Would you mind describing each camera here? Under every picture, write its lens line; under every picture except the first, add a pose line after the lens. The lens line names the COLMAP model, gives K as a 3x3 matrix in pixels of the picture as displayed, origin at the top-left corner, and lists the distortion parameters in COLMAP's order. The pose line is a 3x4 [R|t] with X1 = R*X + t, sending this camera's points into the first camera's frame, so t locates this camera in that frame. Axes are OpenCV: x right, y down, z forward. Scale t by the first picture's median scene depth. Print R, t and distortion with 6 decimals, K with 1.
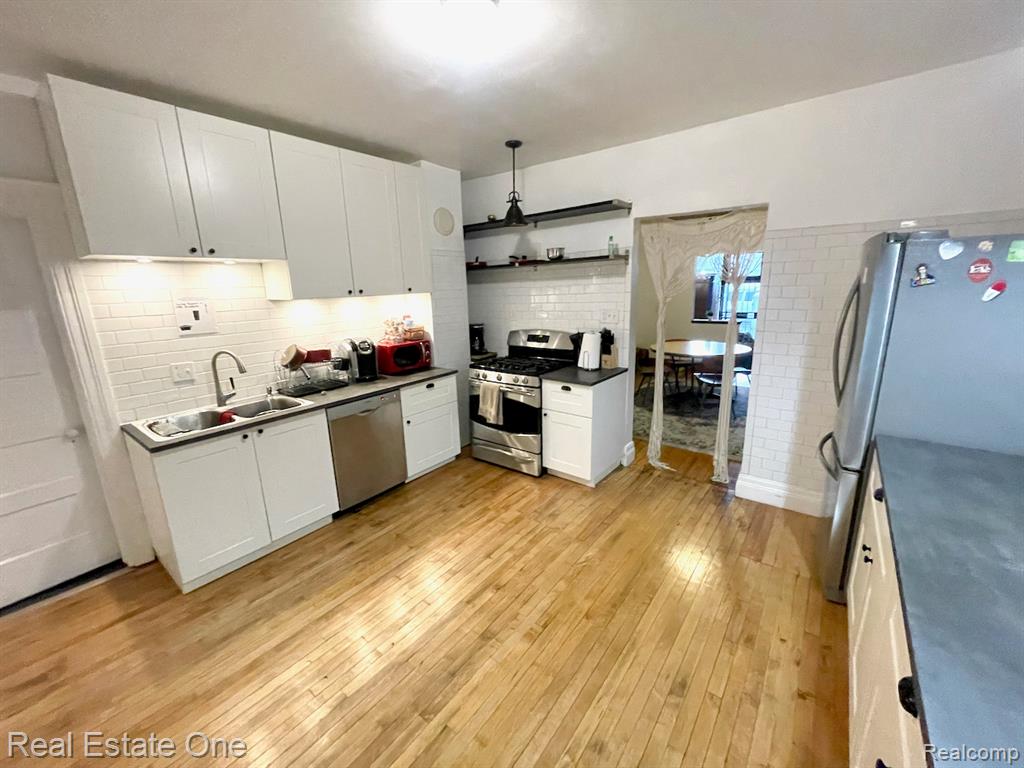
lens RADIAL K [[412.2, 0, 513.8], [0, 412.2, 379.8], [0, 0, 1]] dist [-0.001114, -0.000107]
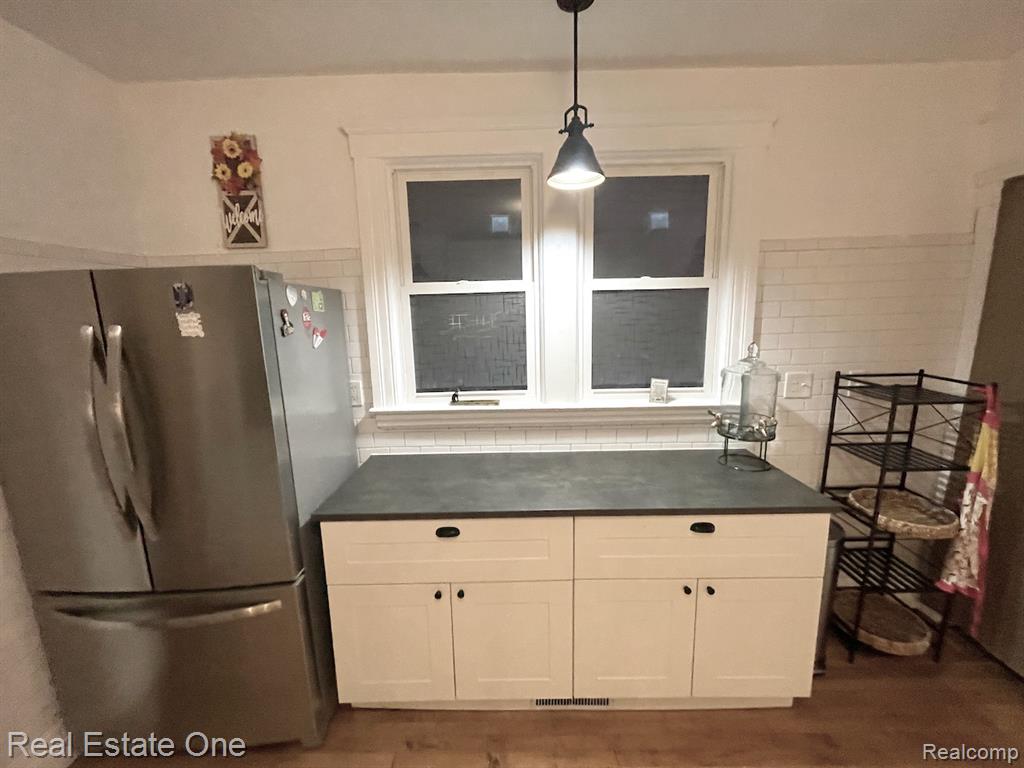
lens RADIAL K [[412.2, 0, 513.8], [0, 412.2, 379.8], [0, 0, 1]] dist [-0.001114, -0.000107]
pose [[-0.604821, -0.094805, 0.790698, 0.012816], [0.214425, 0.936833, 0.276345, -0.134607], [-0.766951, 0.336685, -0.546287, 0.551436]]
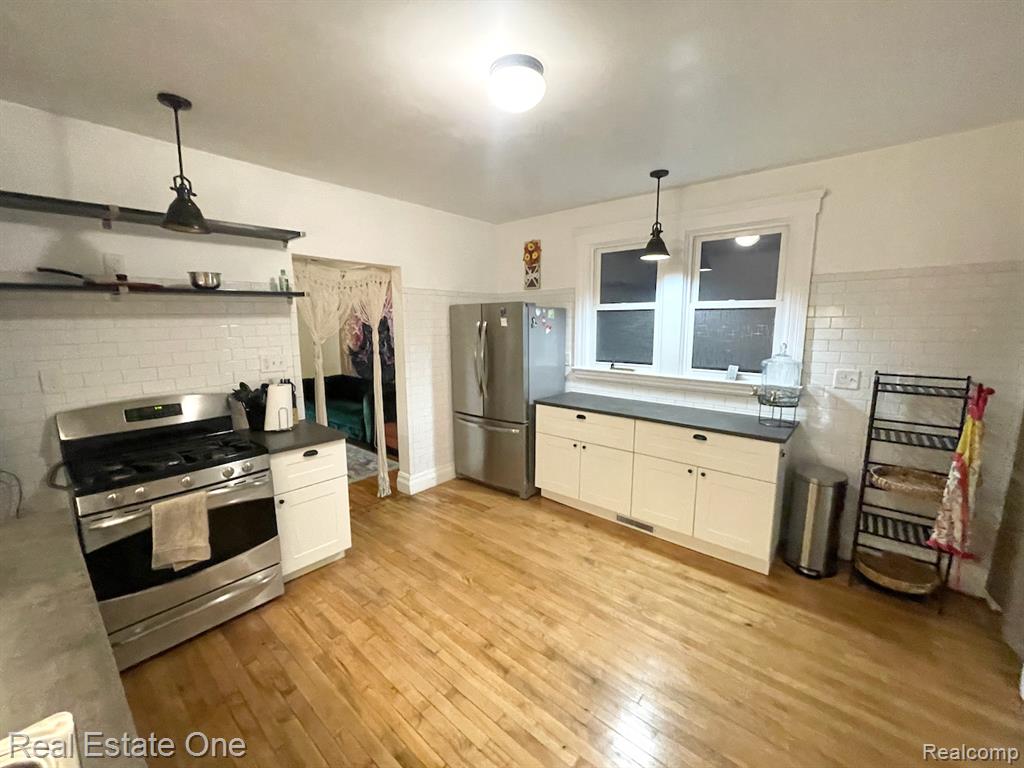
lens RADIAL K [[412.2, 0, 513.8], [0, 412.2, 379.8], [0, 0, 1]] dist [-0.001114, -0.000107]
pose [[0.045673, -0.118458, 0.991908, -0.575459], [0.223657, 0.968950, 0.105418, -0.103631], [-0.973597, 0.217033, 0.070749, 0.489565]]
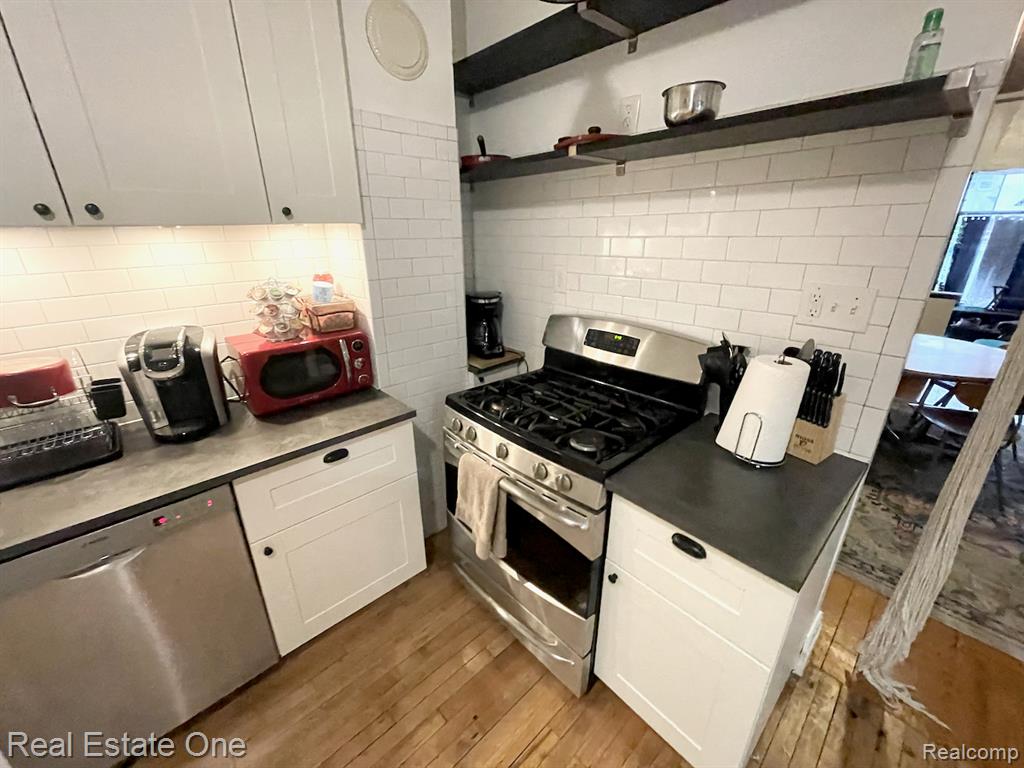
lens RADIAL K [[412.2, 0, 513.8], [0, 412.2, 379.8], [0, 0, 1]] dist [-0.001114, -0.000107]
pose [[0.986160, 0.079016, -0.145753, 0.028101], [-0.058700, 0.988583, 0.138773, -0.129106], [0.155054, -0.128297, 0.979540, 0.632135]]
